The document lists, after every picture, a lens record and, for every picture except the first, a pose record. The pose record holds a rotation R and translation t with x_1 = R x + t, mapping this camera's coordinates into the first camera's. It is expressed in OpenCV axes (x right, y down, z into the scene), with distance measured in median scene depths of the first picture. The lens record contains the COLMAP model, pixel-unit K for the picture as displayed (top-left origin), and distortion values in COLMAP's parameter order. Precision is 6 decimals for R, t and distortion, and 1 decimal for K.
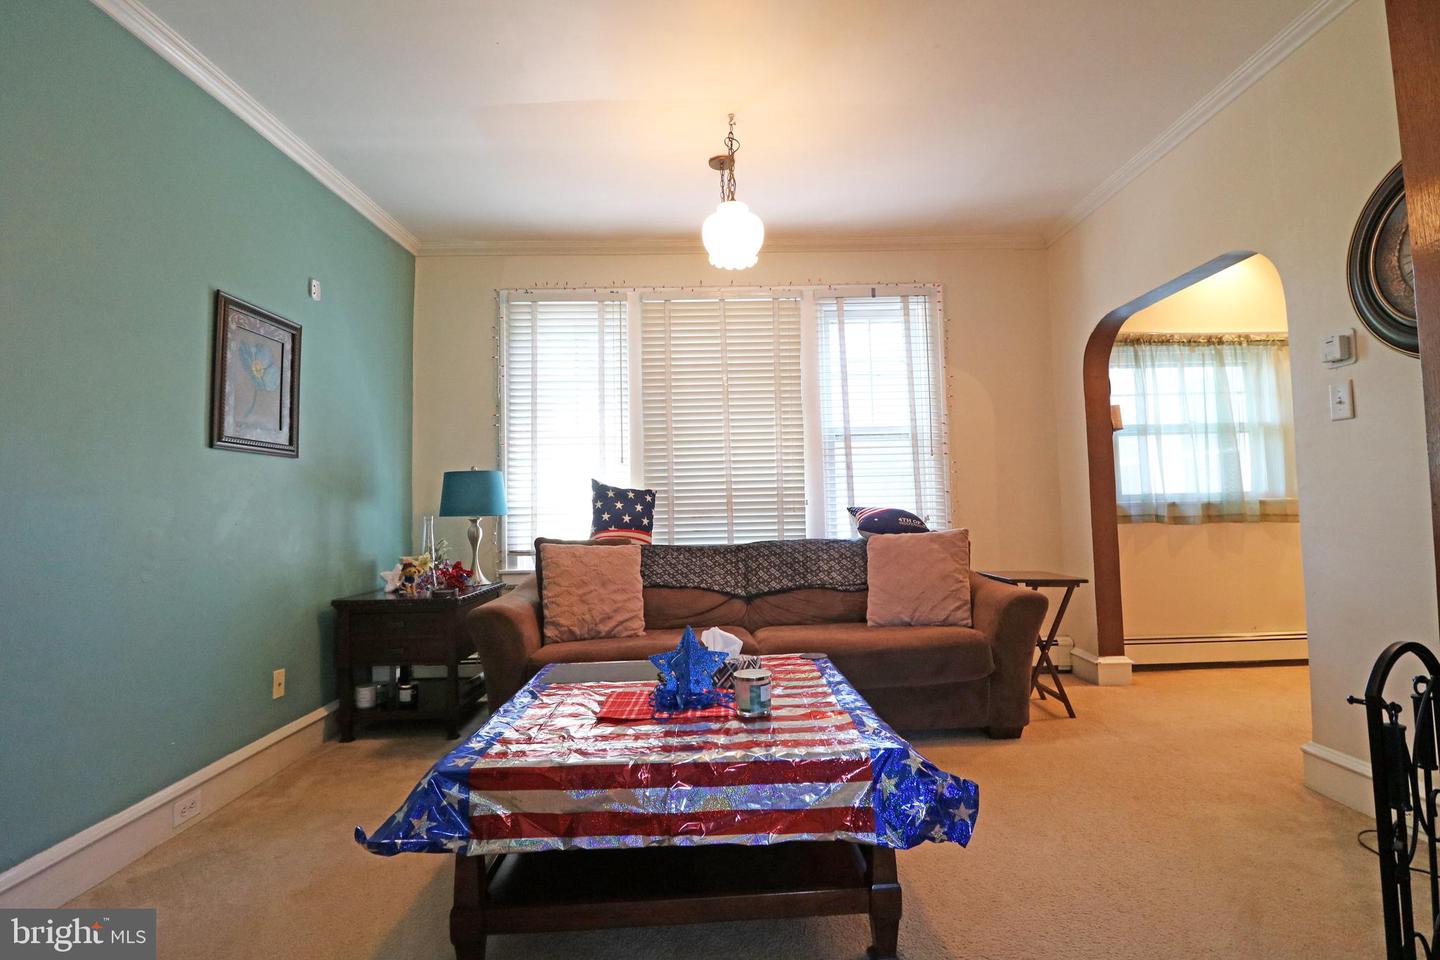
lens RADIAL K [[661.9, 0, 720.0], [0, 661.9, 480.0], [0, 0, 1]] dist [-0.026092, 0.000426]
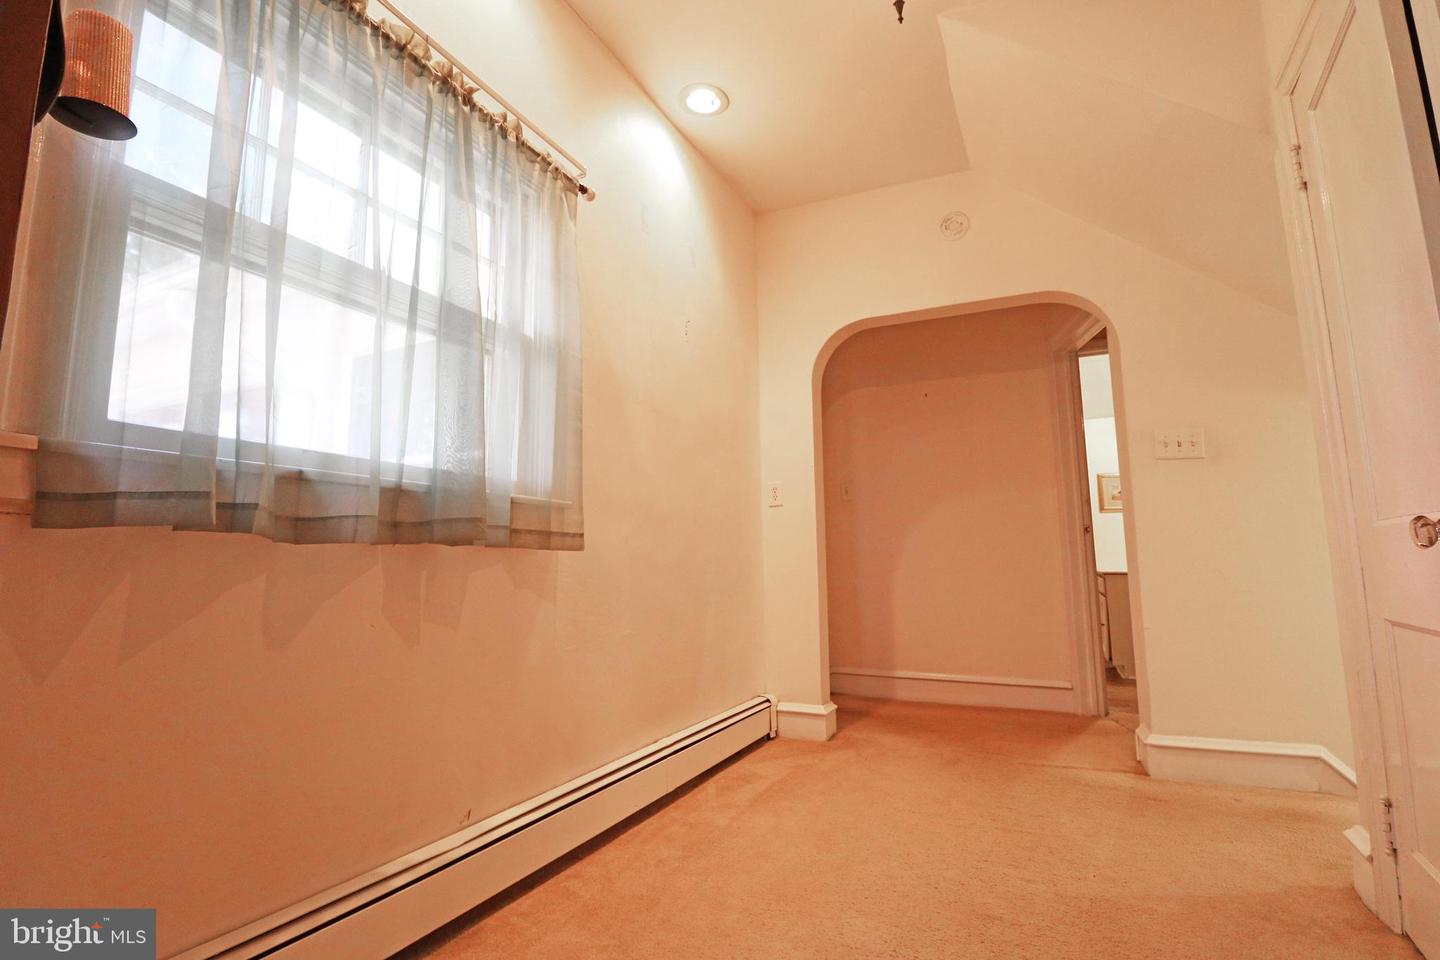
lens RADIAL K [[665.3, 0, 720.0], [0, 665.3, 480.0], [0, 0, 1]] dist [0.032489, 0.000139]
pose [[0.457000, 0.134228, 0.879280, 0.497696], [-0.052498, 0.990895, -0.123981, 0.067788], [-0.887916, 0.010498, 0.459886, 0.663505]]
